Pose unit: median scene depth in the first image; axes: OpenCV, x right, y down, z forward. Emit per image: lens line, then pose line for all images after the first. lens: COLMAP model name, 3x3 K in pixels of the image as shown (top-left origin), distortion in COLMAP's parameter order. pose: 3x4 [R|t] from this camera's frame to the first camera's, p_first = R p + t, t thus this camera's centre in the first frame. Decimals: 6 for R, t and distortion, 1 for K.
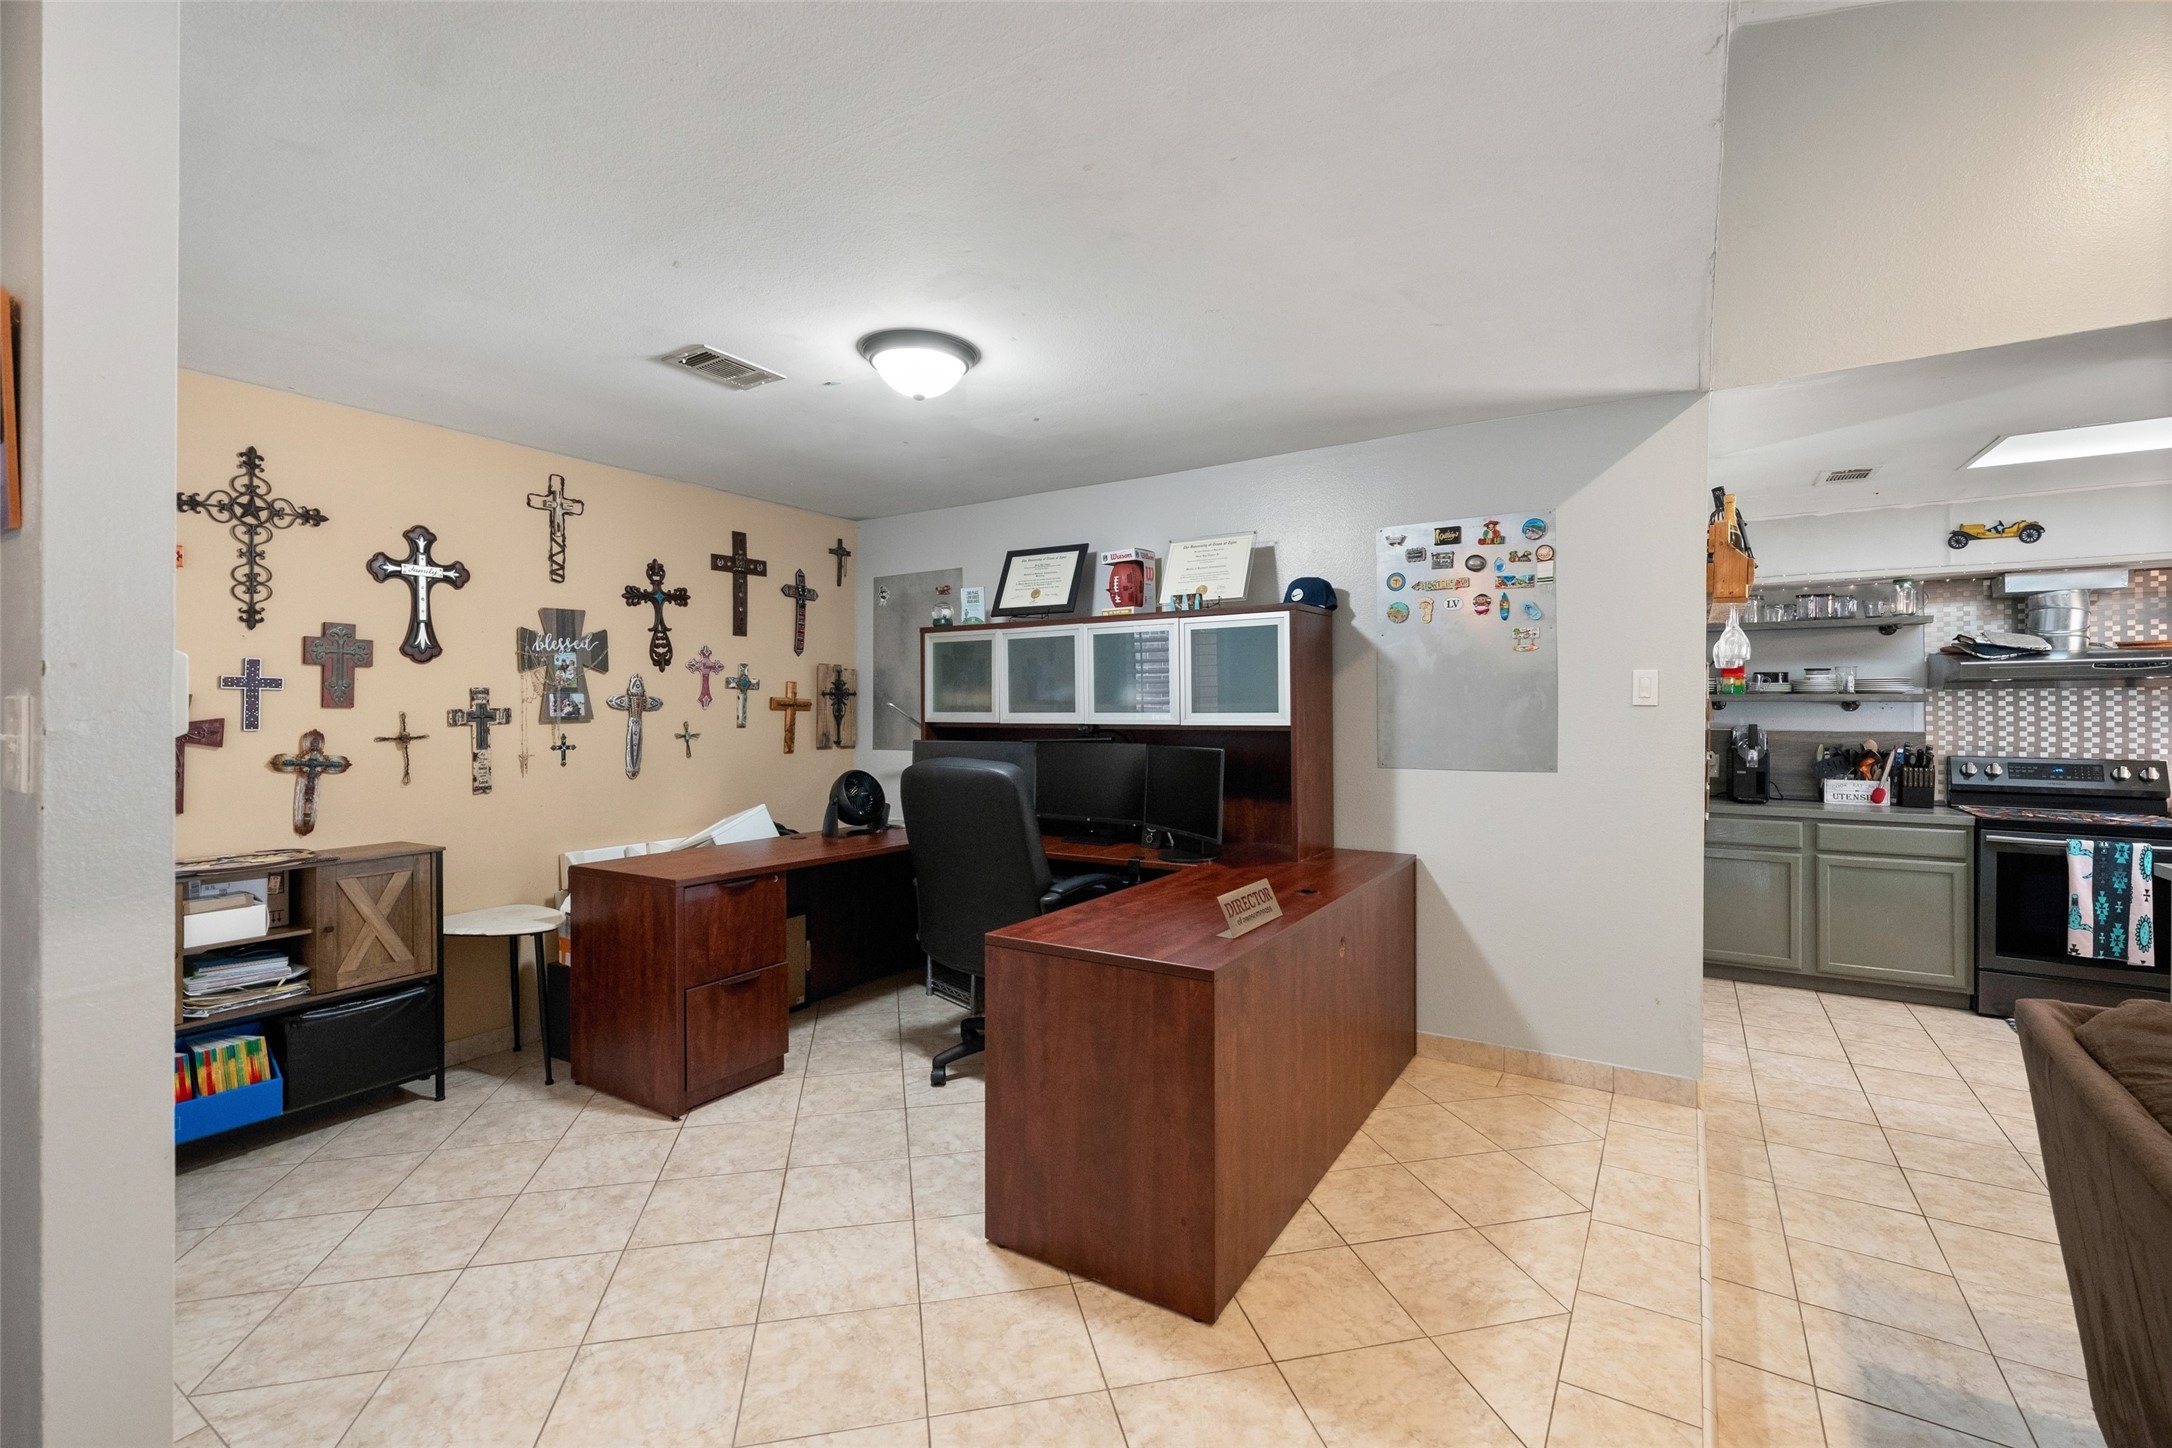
lens RADIAL K [[941.7, 0, 1080.3], [0, 941.7, 710.6], [0, 0, 1]] dist [-0.001698, -0.000266]
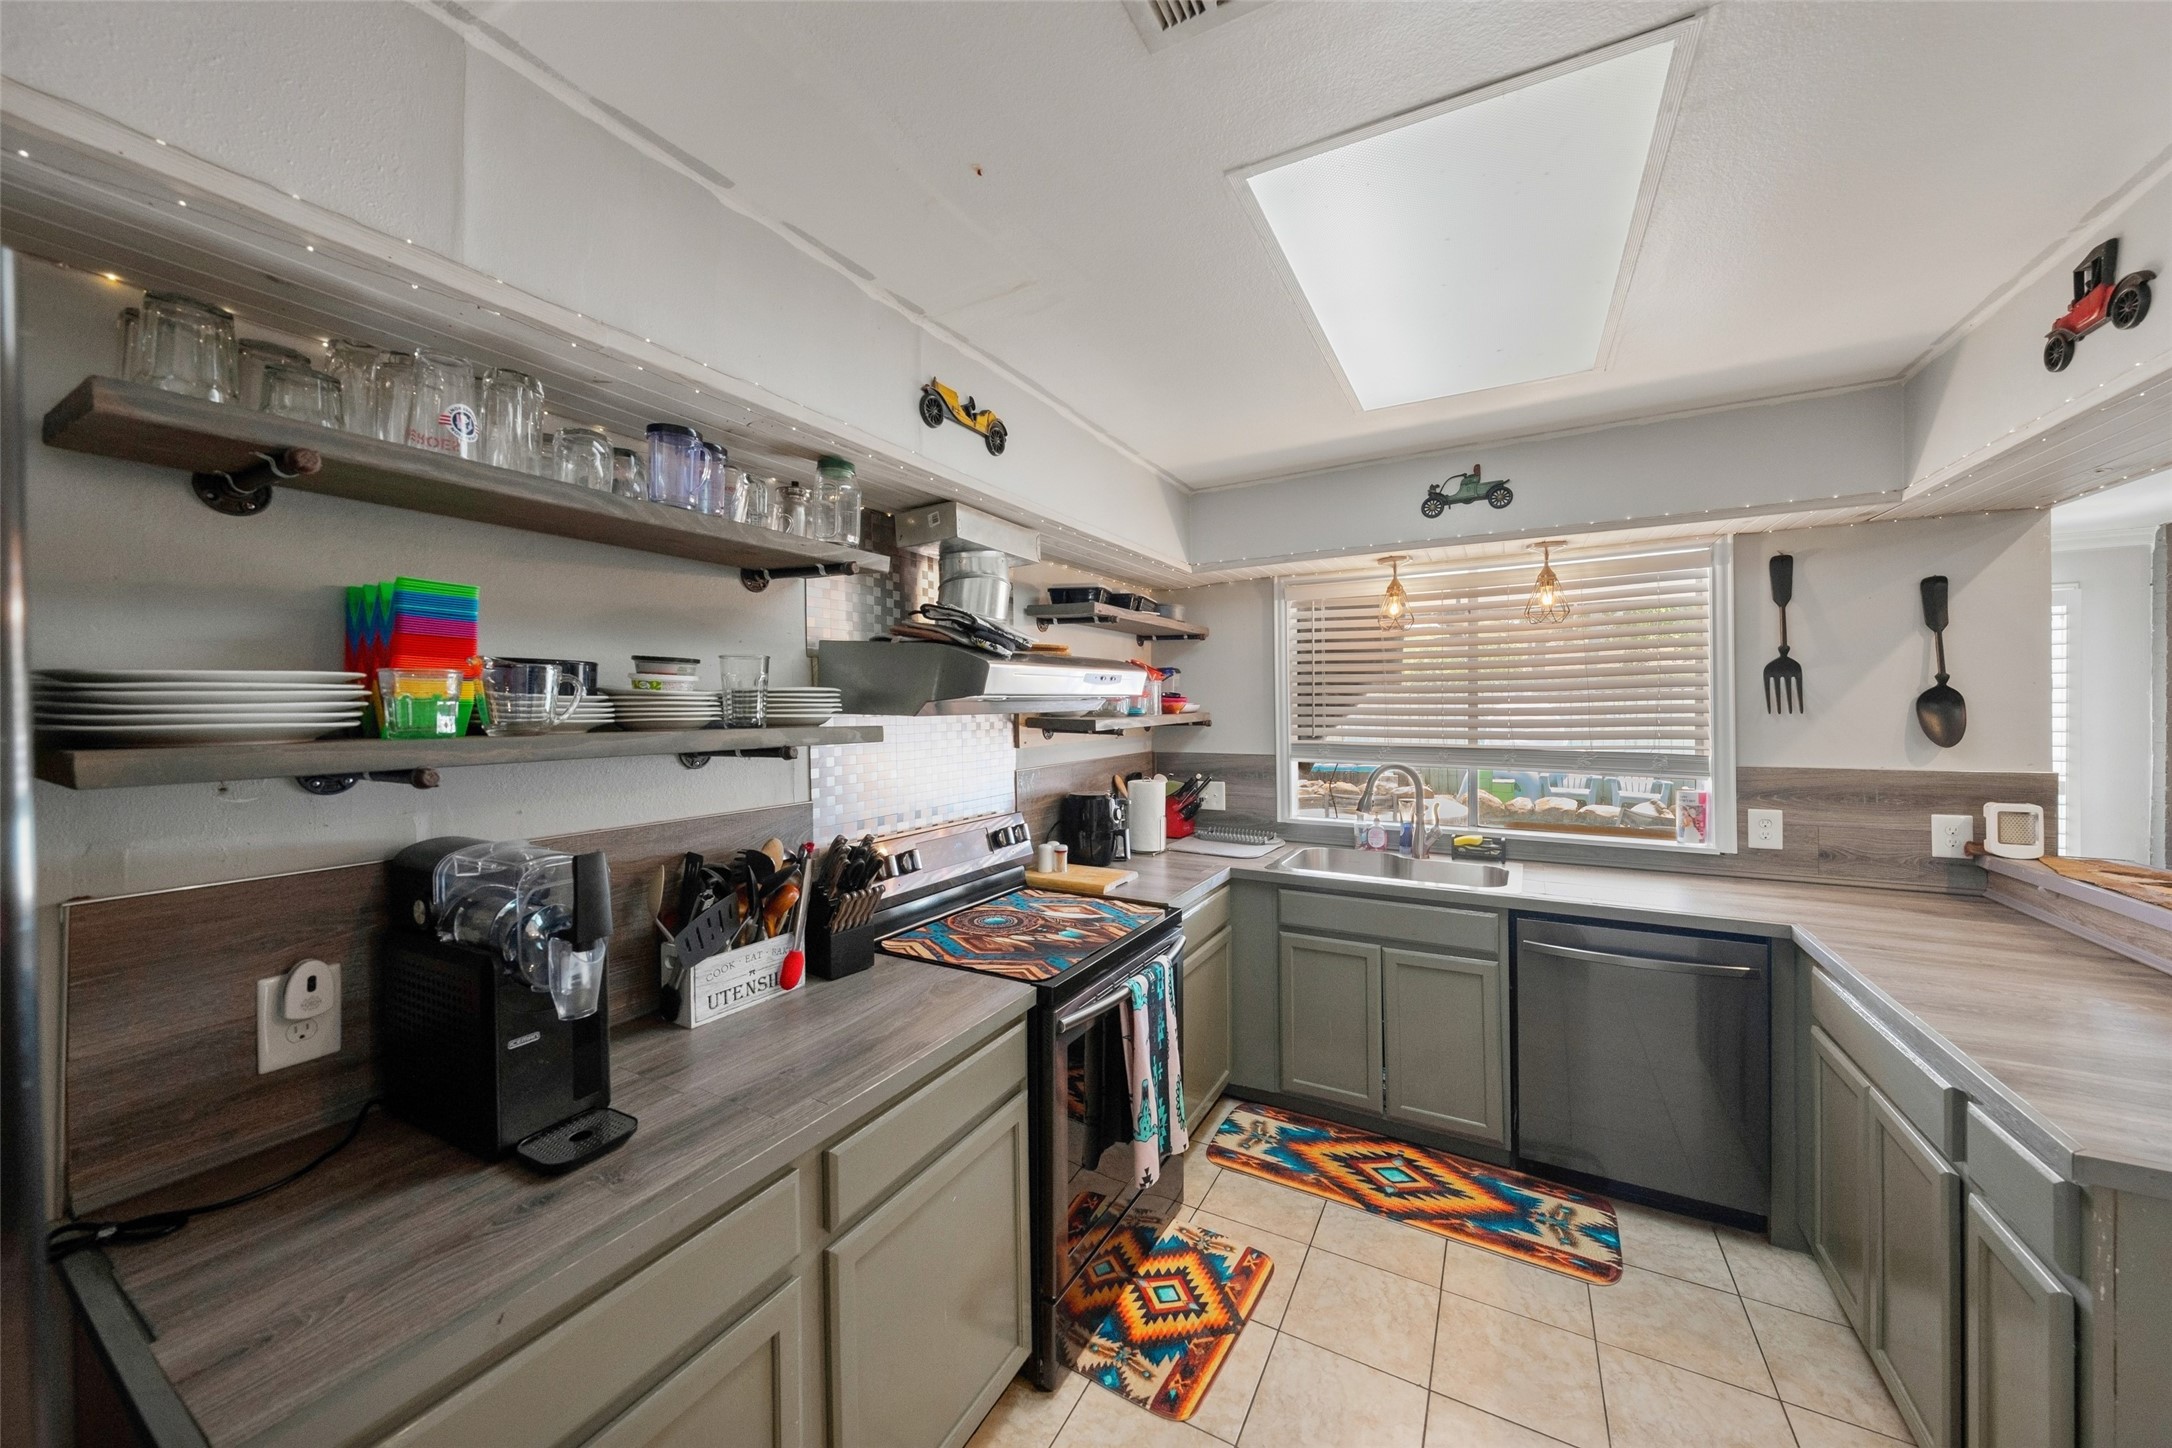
lens RADIAL K [[757.3, 0, 1077.9], [0, 757.3, 710.0], [0, 0, 1]] dist [-0.004066, -0.000038]
pose [[-0.054548, -0.005783, 0.998494, 0.660058], [0.008686, 0.999943, 0.006266, -0.034005], [-0.998473, 0.009014, -0.054494, 1.159881]]
